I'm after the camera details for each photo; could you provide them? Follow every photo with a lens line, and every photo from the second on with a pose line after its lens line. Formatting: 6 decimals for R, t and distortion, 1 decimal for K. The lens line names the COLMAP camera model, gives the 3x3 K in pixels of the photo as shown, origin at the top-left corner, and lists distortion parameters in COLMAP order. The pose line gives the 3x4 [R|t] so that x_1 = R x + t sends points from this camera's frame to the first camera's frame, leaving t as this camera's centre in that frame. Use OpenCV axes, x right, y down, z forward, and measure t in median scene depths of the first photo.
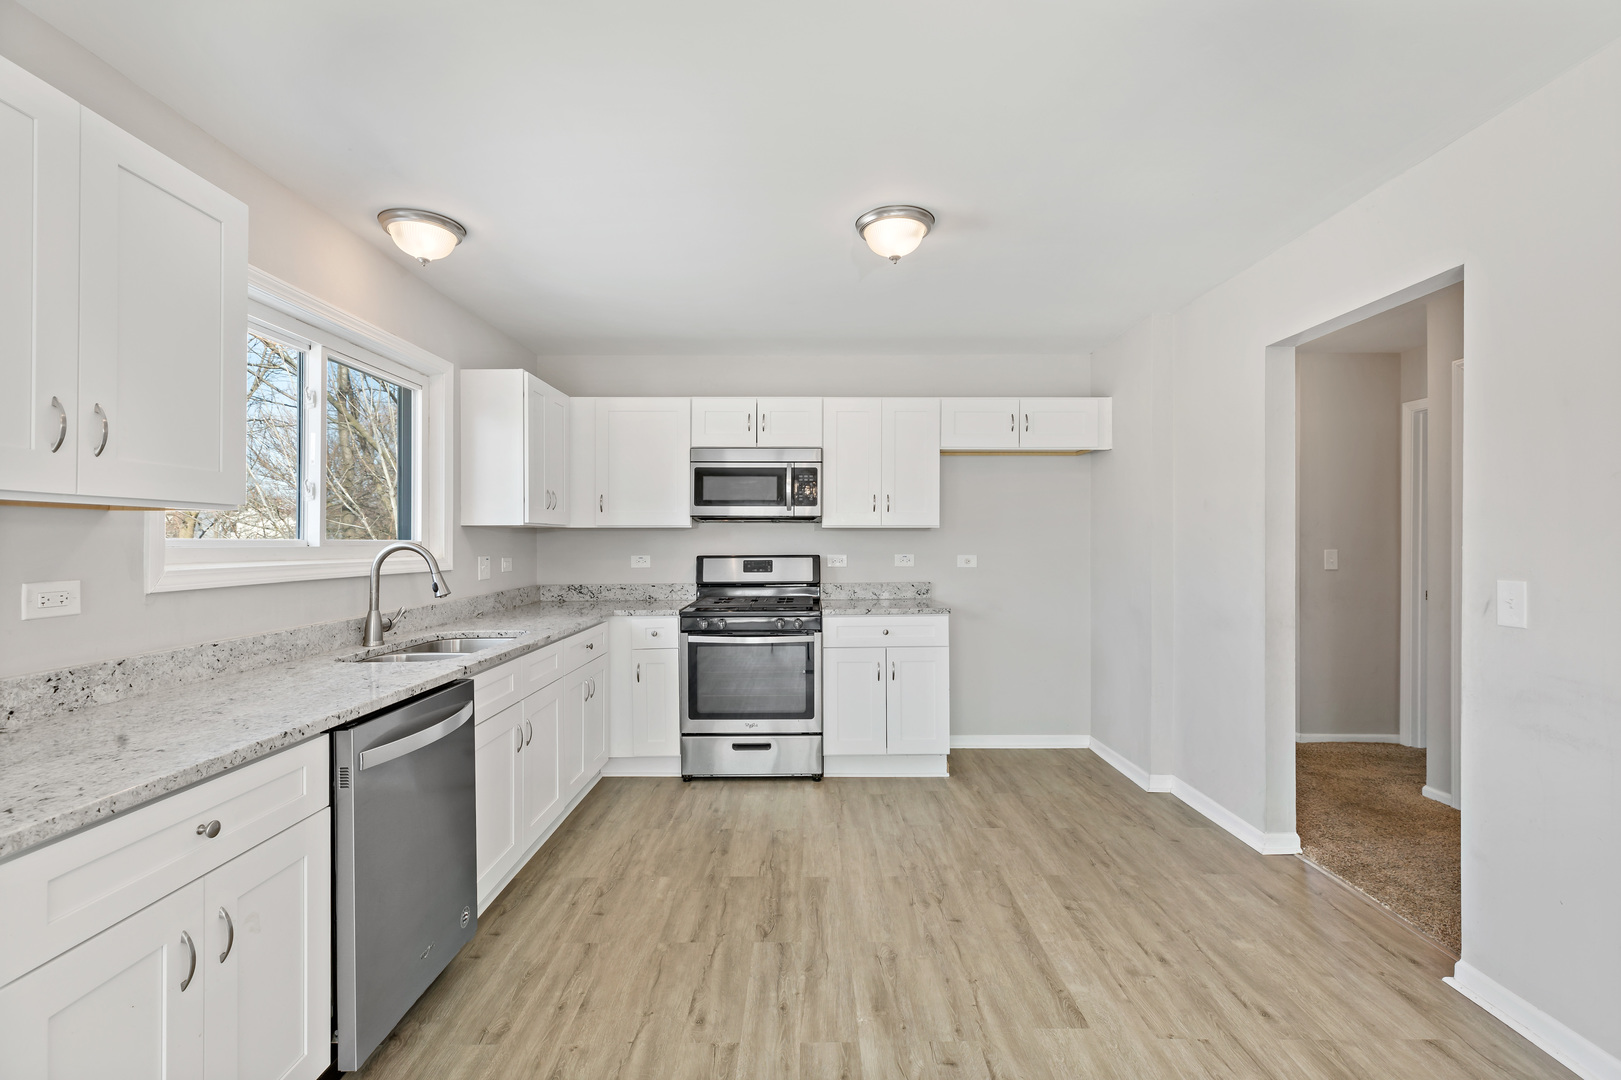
lens RADIAL K [[726.7, 0, 812.0], [0, 726.7, 540.4], [0, 0, 1]] dist [0.004375, 0.000494]
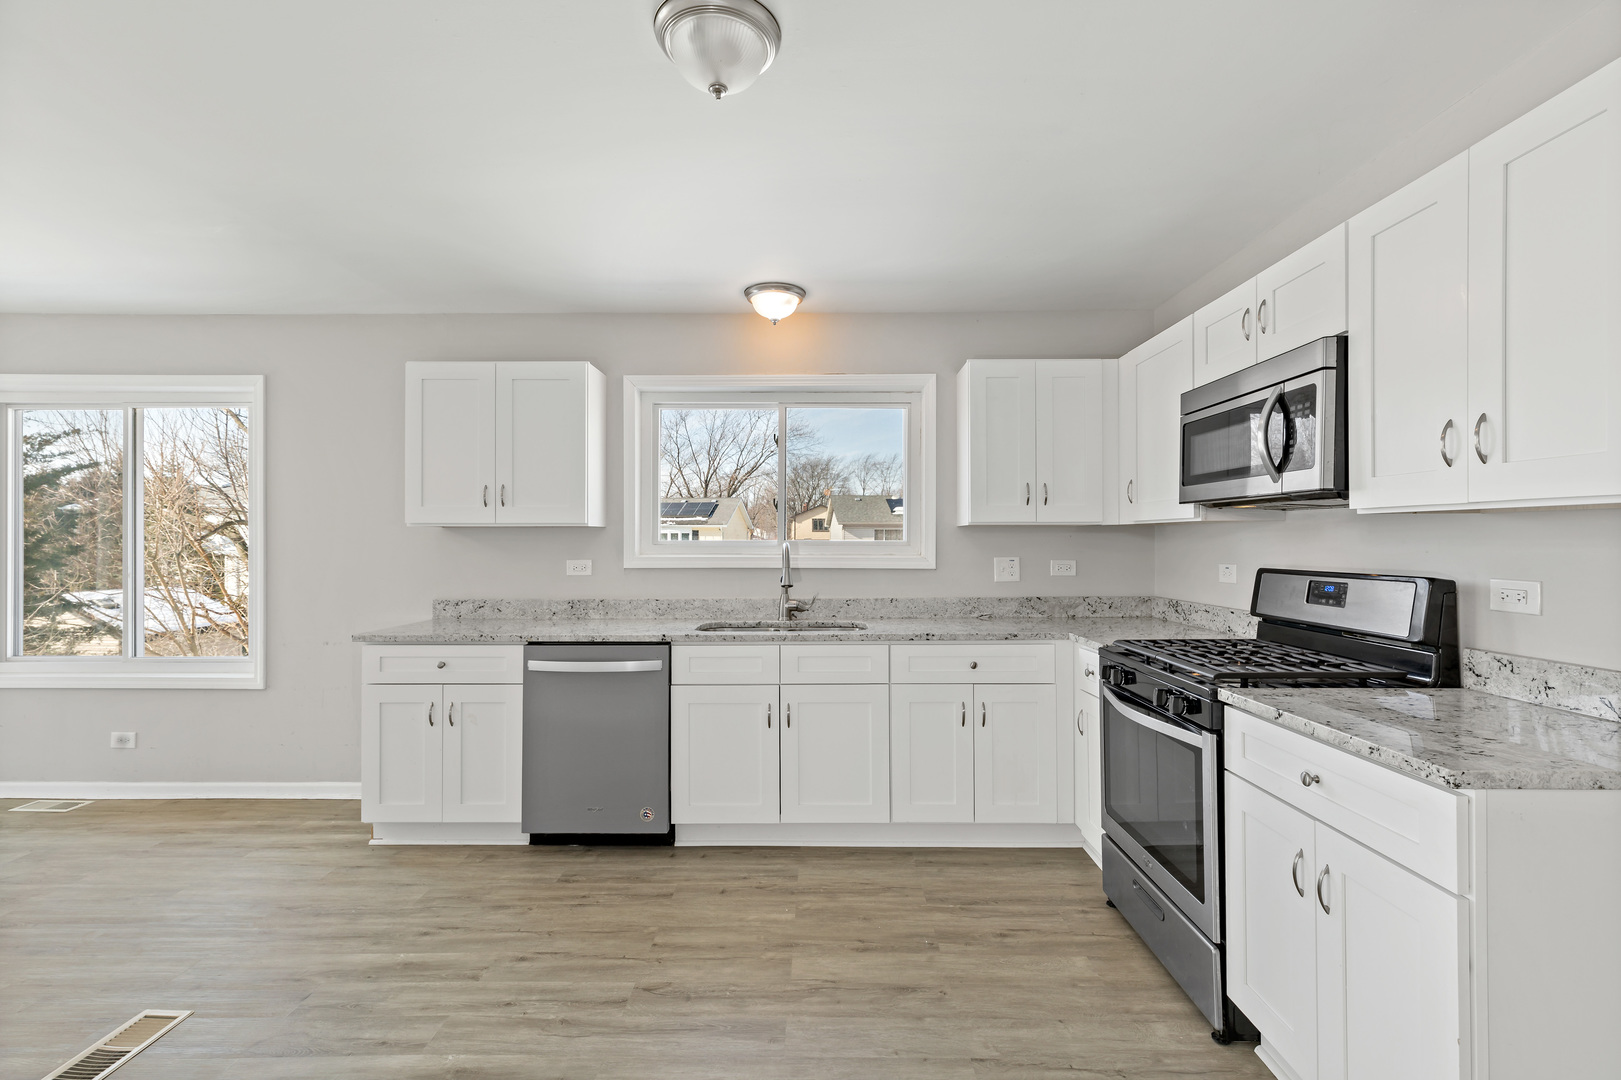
lens RADIAL K [[726.7, 0, 813.5], [0, 726.7, 536.6], [0, 0, 1]] dist [0.004375, 0.000494]
pose [[-0.014922, -0.002222, -0.999886, 0.722248], [0.000891, 0.999997, -0.002235, -0.005615], [0.999888, -0.000924, -0.014920, 1.071349]]
